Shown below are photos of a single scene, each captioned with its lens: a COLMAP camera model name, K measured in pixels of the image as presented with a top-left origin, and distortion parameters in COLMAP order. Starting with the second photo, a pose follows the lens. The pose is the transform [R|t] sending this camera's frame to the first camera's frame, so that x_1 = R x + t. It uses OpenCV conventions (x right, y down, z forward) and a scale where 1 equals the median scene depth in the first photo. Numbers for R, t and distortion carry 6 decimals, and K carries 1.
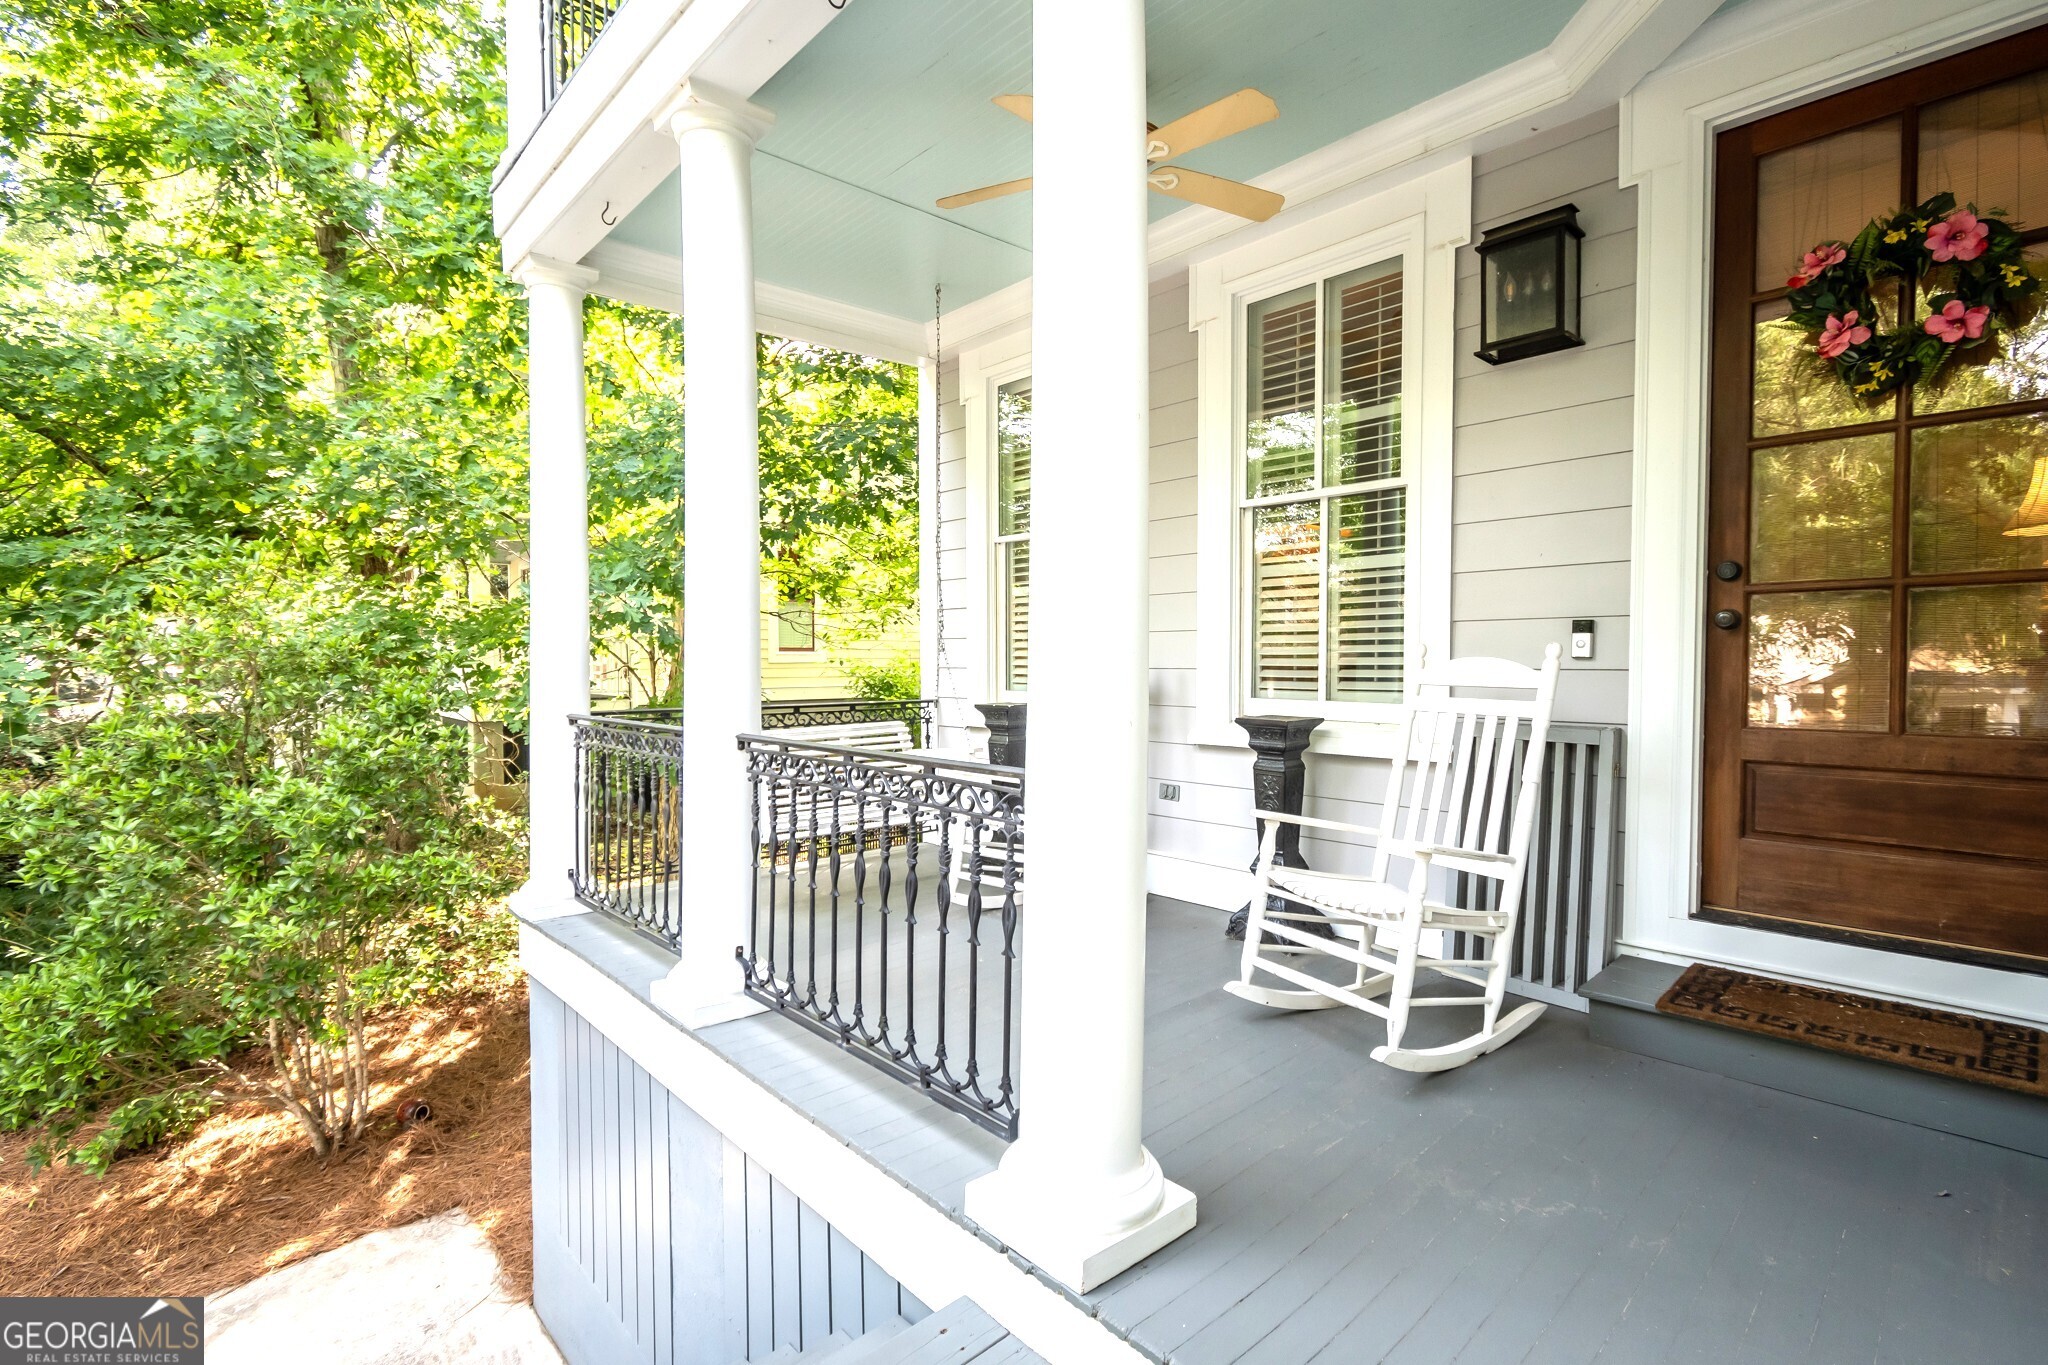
lens RADIAL K [[968.6, 0, 1024.0], [0, 968.6, 682.5], [0, 0, 1]] dist [-0.000612, 0.000018]
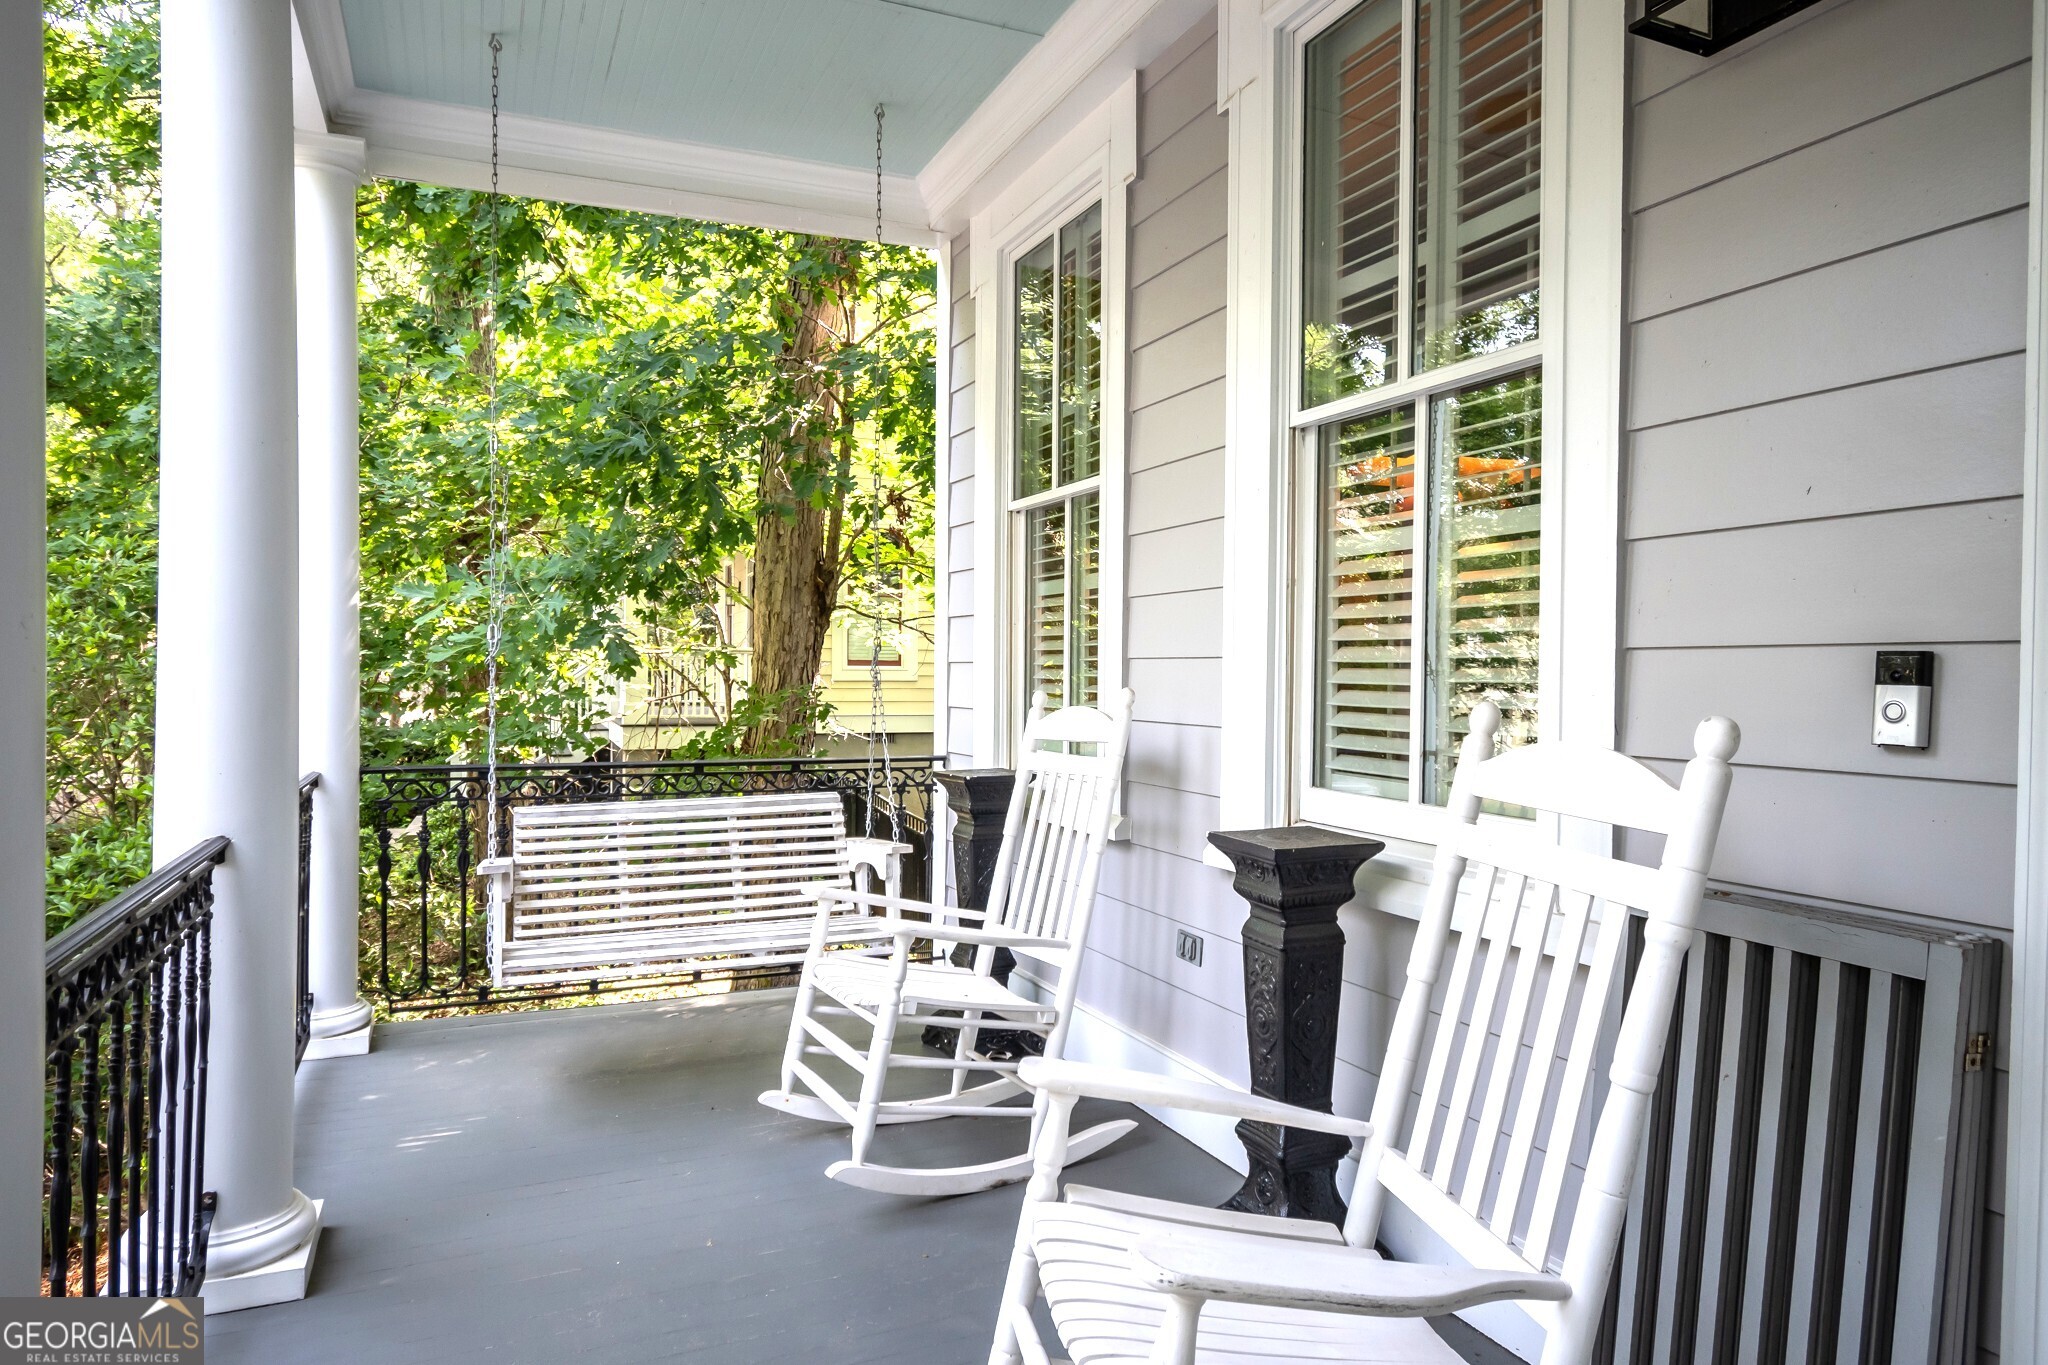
lens RADIAL K [[1247.7, 0, 1024.0], [0, 1247.7, 682.5], [0, 0, 1]] dist [0.006115, 0.000029]
pose [[0.948435, 0.012000, -0.316745, 0.333195], [-0.016707, 0.999787, -0.012148, -0.033438], [0.316532, 0.016814, 0.948433, 0.336204]]
